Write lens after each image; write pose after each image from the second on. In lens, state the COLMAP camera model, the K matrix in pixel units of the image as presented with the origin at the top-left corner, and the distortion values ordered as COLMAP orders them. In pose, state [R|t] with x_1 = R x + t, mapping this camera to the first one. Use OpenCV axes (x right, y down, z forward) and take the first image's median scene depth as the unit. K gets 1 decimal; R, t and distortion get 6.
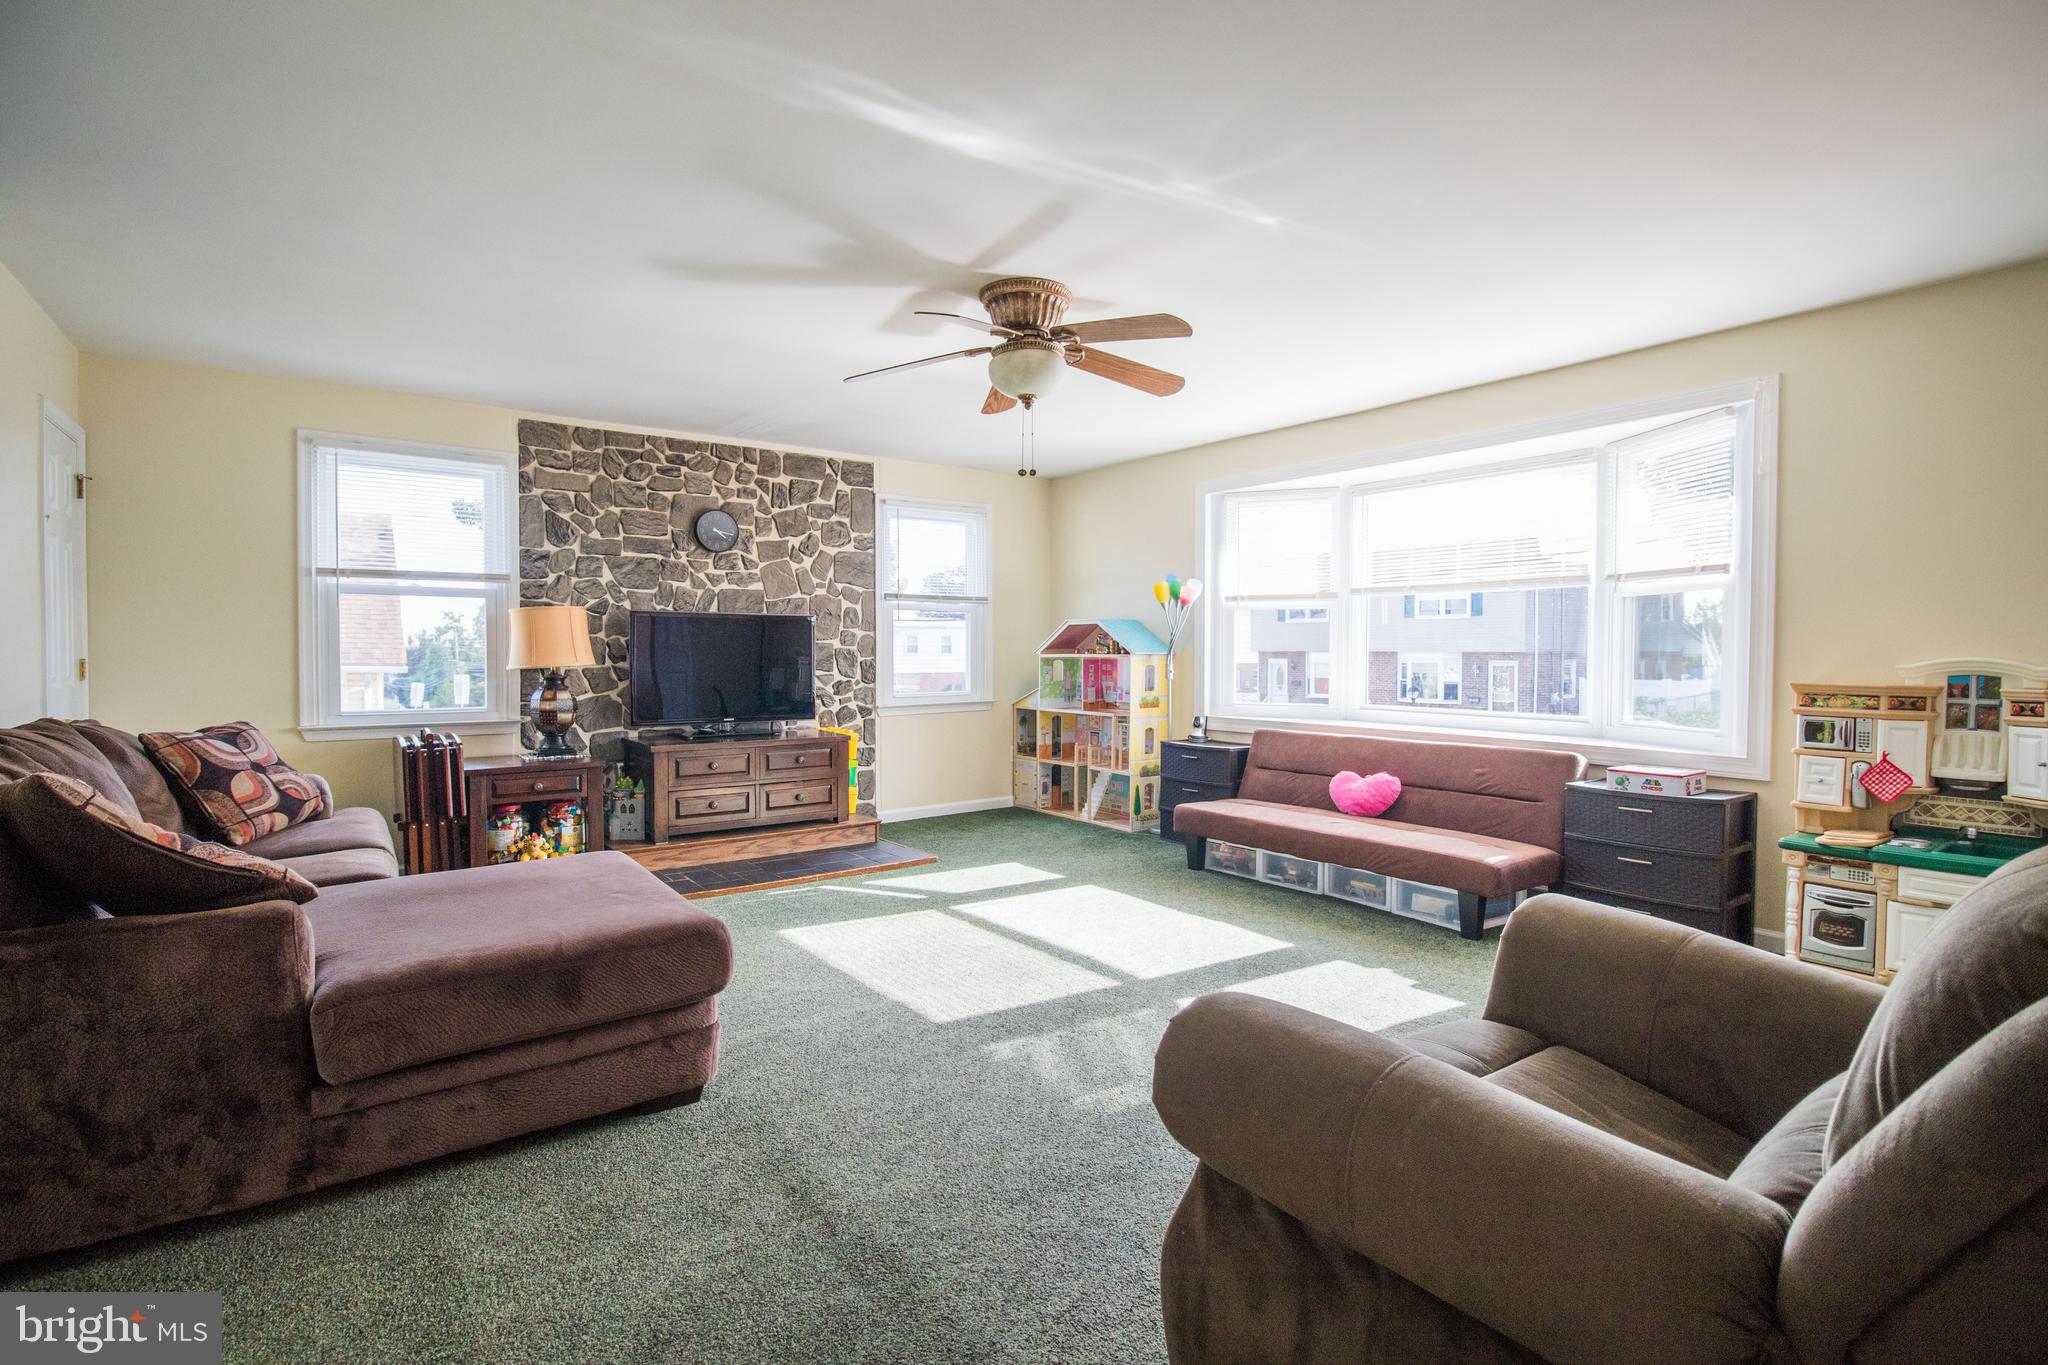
lens RADIAL K [[946.1, 0, 1024.3], [0, 946.1, 674.7], [0, 0, 1]] dist [-0.000068, -0.012113]
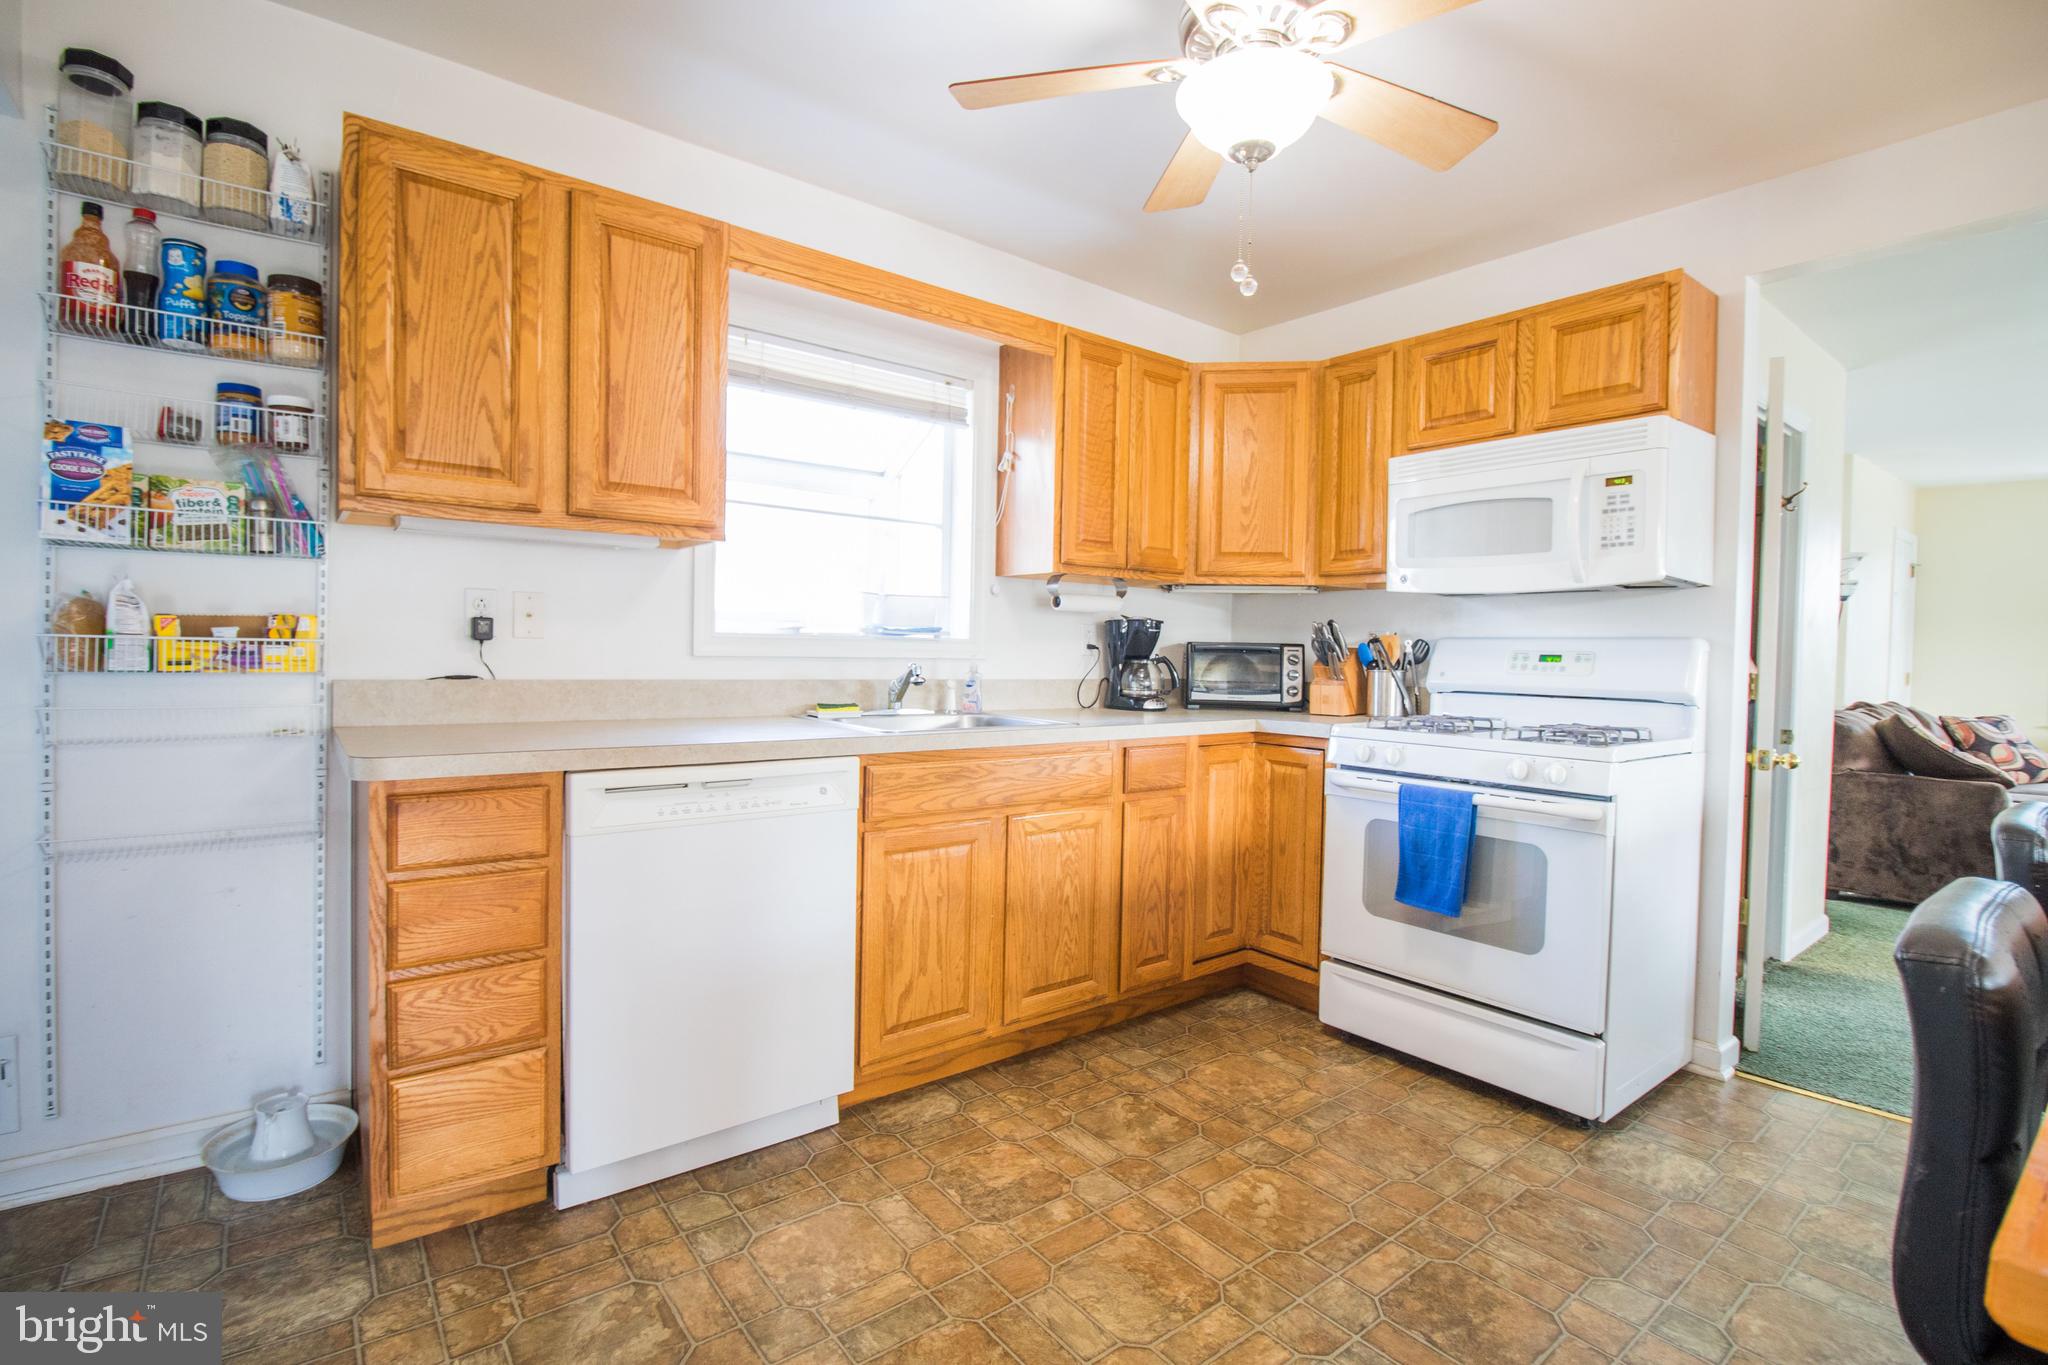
lens RADIAL K [[946.1, 0, 1024.3], [0, 946.1, 674.7], [0, 0, 1]] dist [-0.000068, -0.012113]
pose [[0.034012, 0.026520, -0.999070, 0.431439], [-0.046582, 0.998604, 0.024921, 0.013066], [0.998335, 0.045691, 0.035200, -0.448940]]
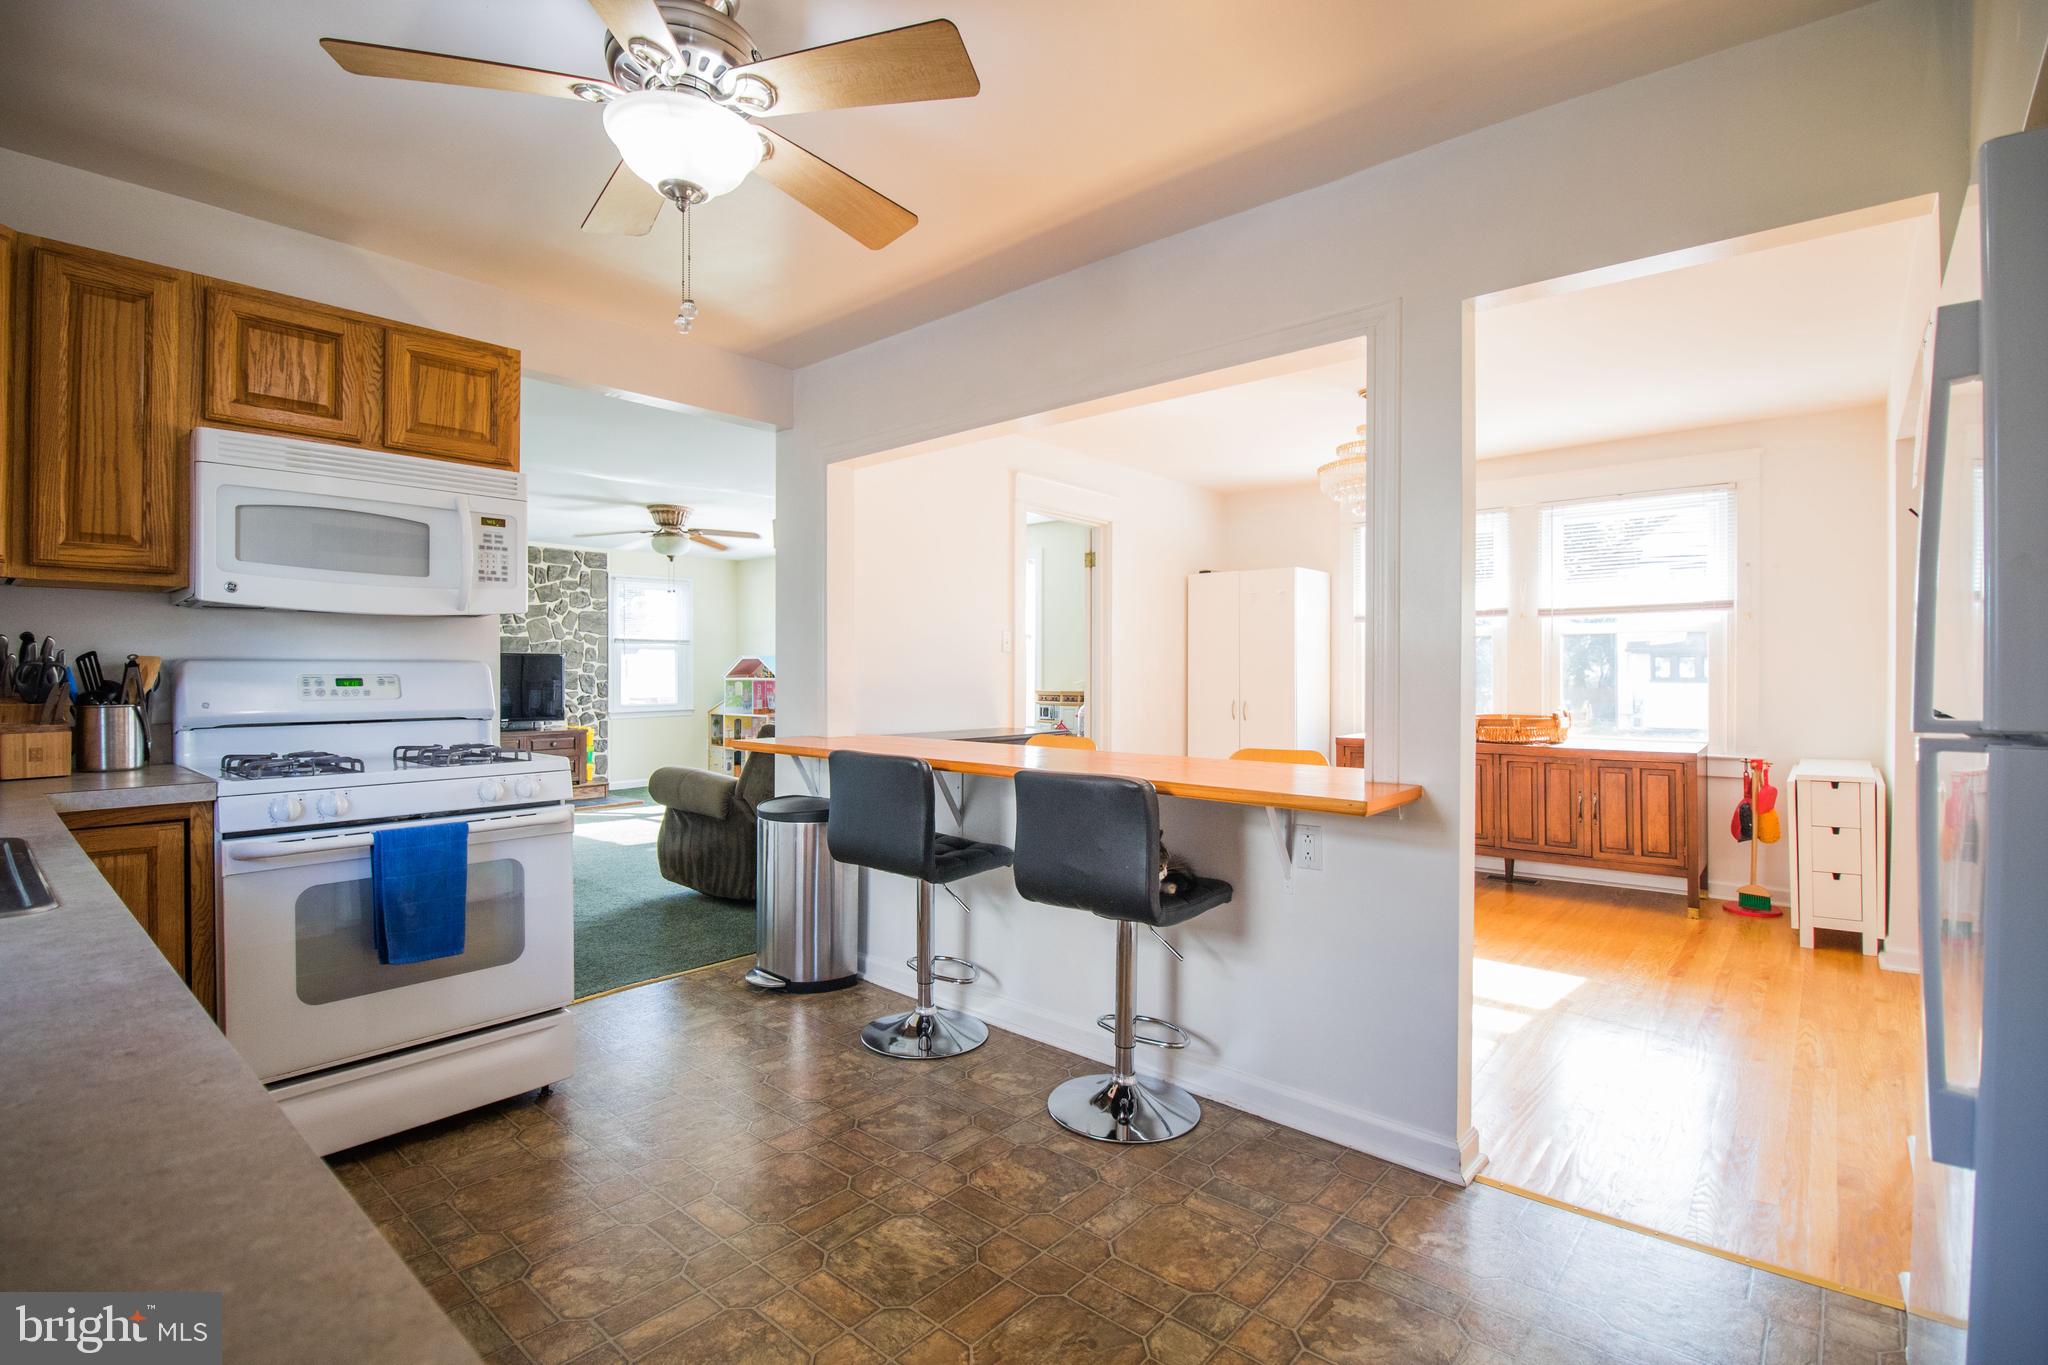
lens RADIAL K [[946.1, 0, 1024.3], [0, 946.1, 674.7], [0, 0, 1]] dist [-0.000068, -0.012113]
pose [[0.974855, -0.001267, 0.222839, 0.170445], [0.006583, 0.999711, -0.023116, 0.013246], [-0.222745, 0.024002, 0.974581, -0.687207]]
